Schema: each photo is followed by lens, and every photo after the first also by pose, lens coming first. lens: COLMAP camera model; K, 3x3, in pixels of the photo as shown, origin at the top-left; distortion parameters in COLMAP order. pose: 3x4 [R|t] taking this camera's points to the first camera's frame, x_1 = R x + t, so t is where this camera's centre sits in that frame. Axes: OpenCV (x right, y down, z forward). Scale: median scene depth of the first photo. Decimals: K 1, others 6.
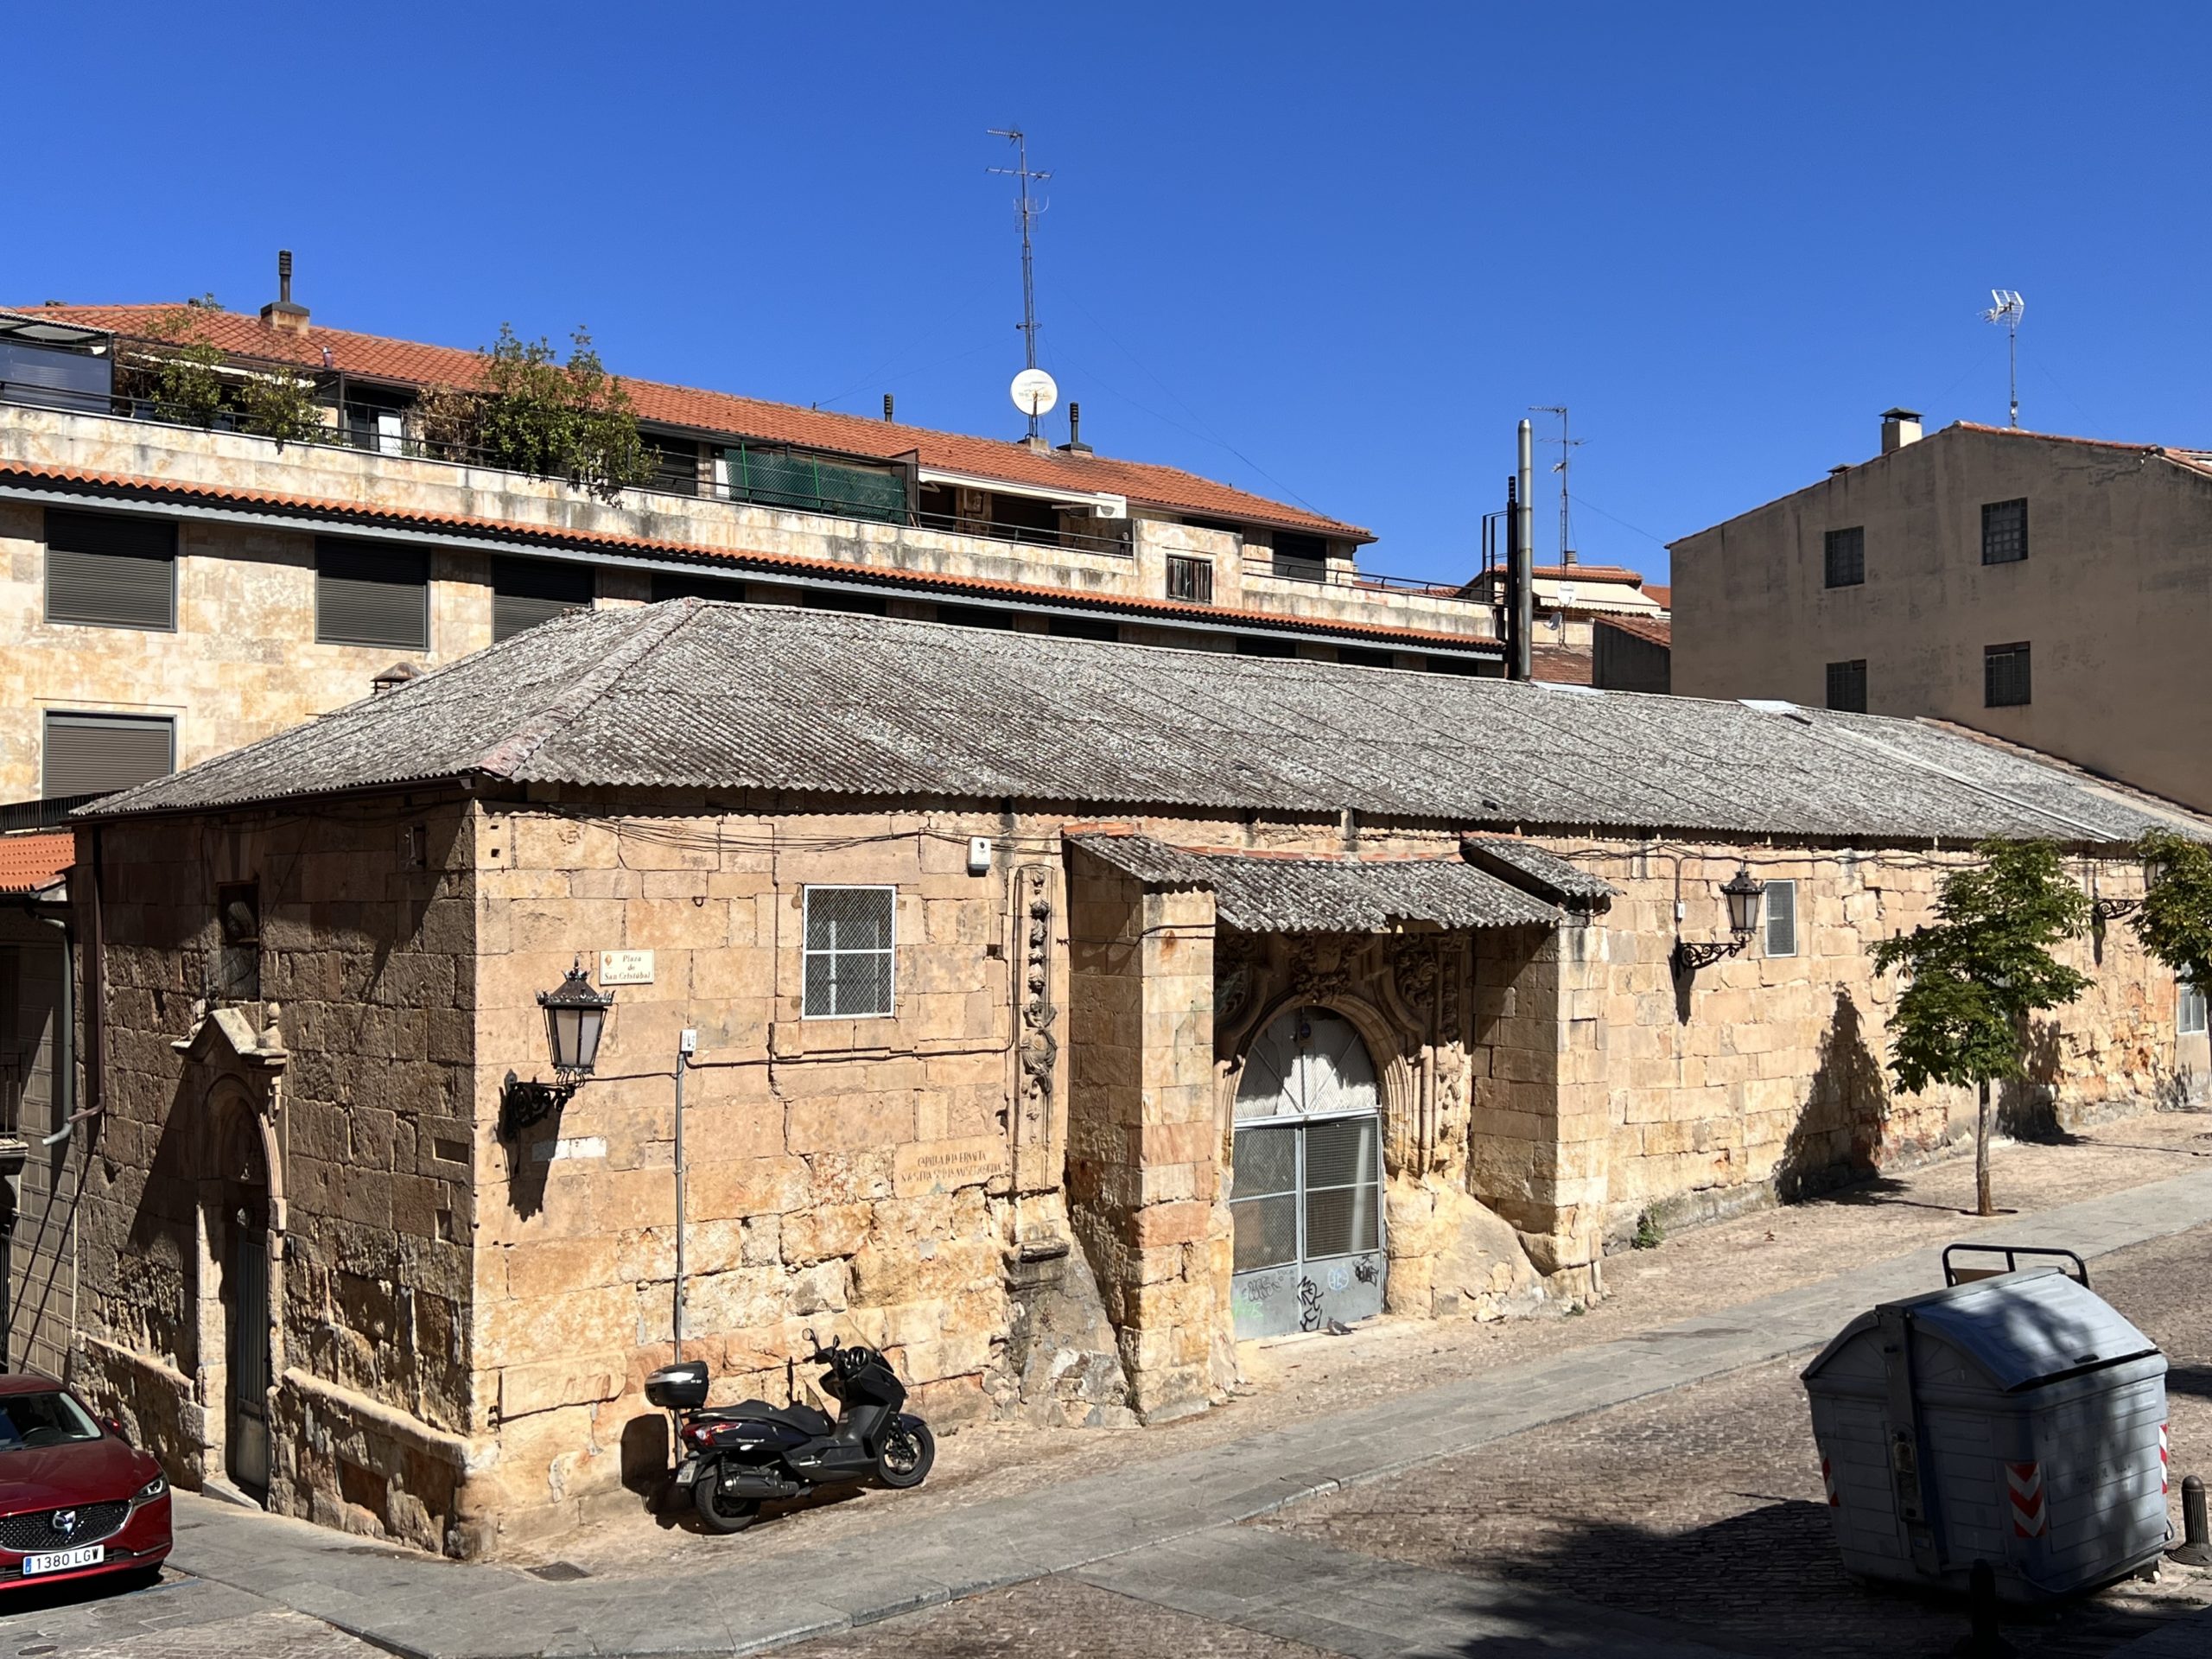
lens RADIAL K [[2190.9, 0, 1105.9], [0, 2190.9, 828.2], [0, 0, 1]] dist [0.134128, 0.000000]
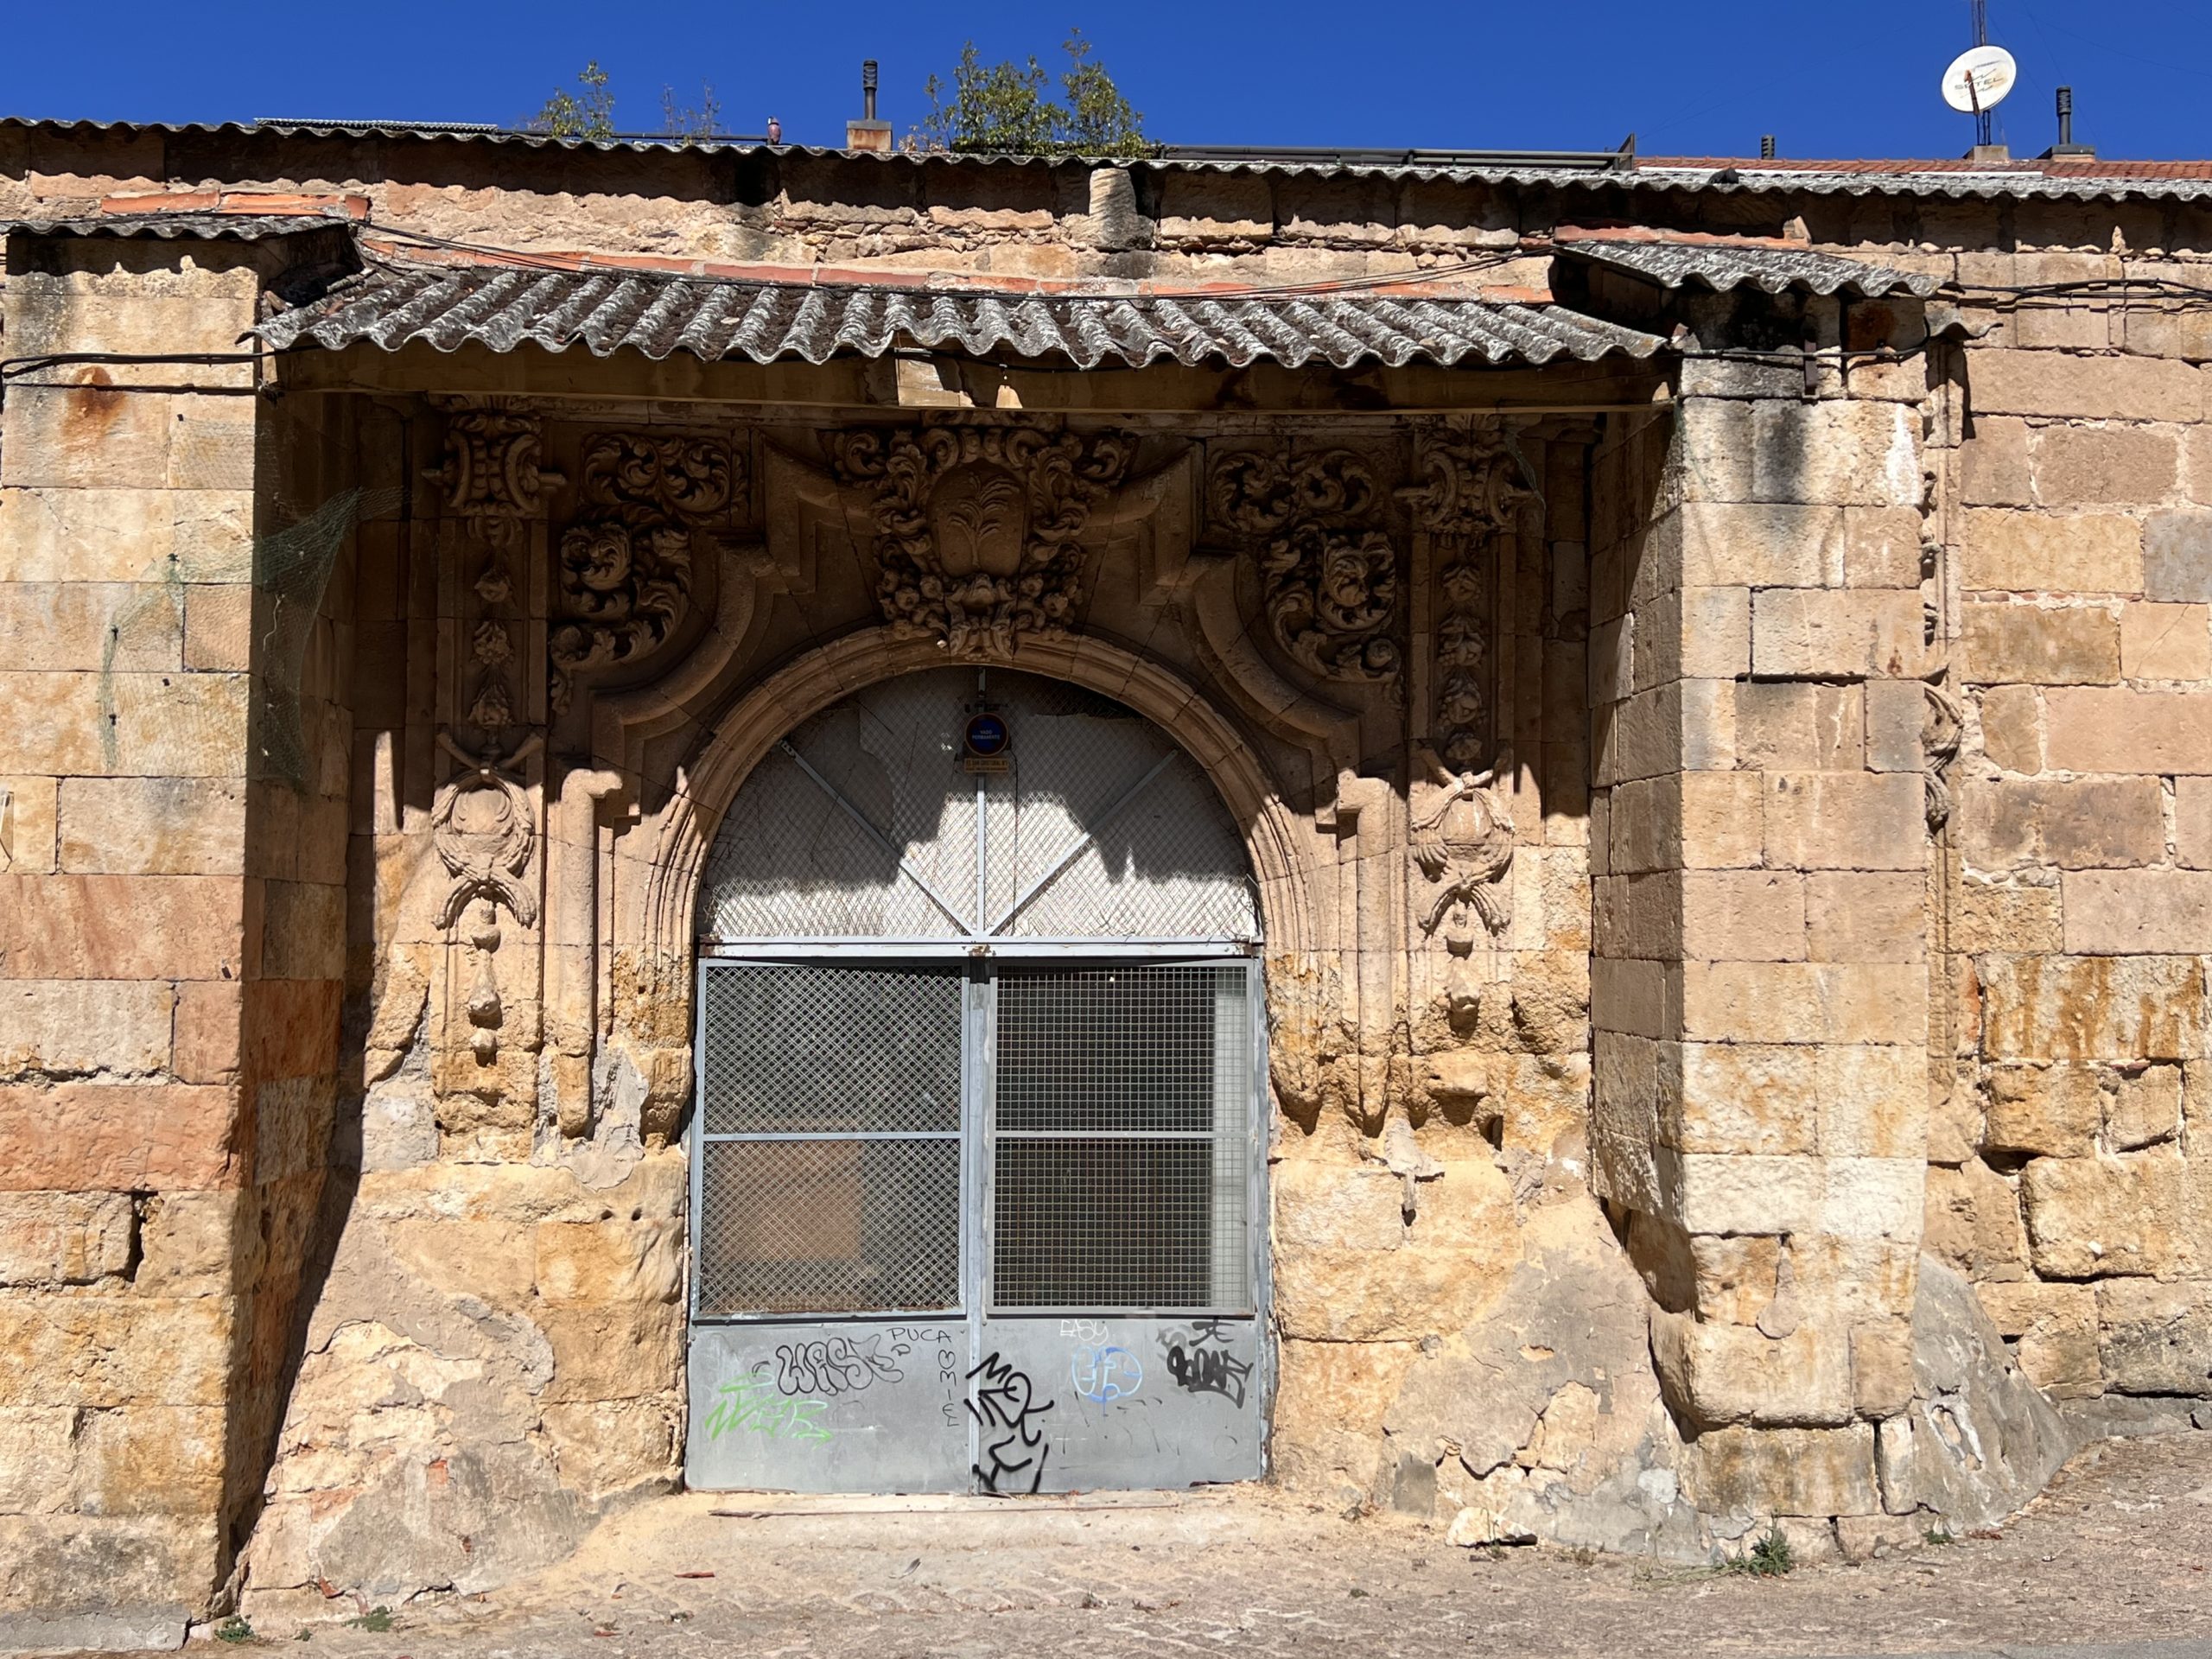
lens RADIAL K [[2118.8, 0, 1104.4], [0, 2118.8, 837.3], [0, 0, 1]] dist [0.028015, 0.000000]
pose [[0.784496, -0.033877, -0.619208, 0.338052], [0.013005, 0.999186, -0.038190, 0.123972], [0.619998, 0.021907, 0.784298, 0.701320]]
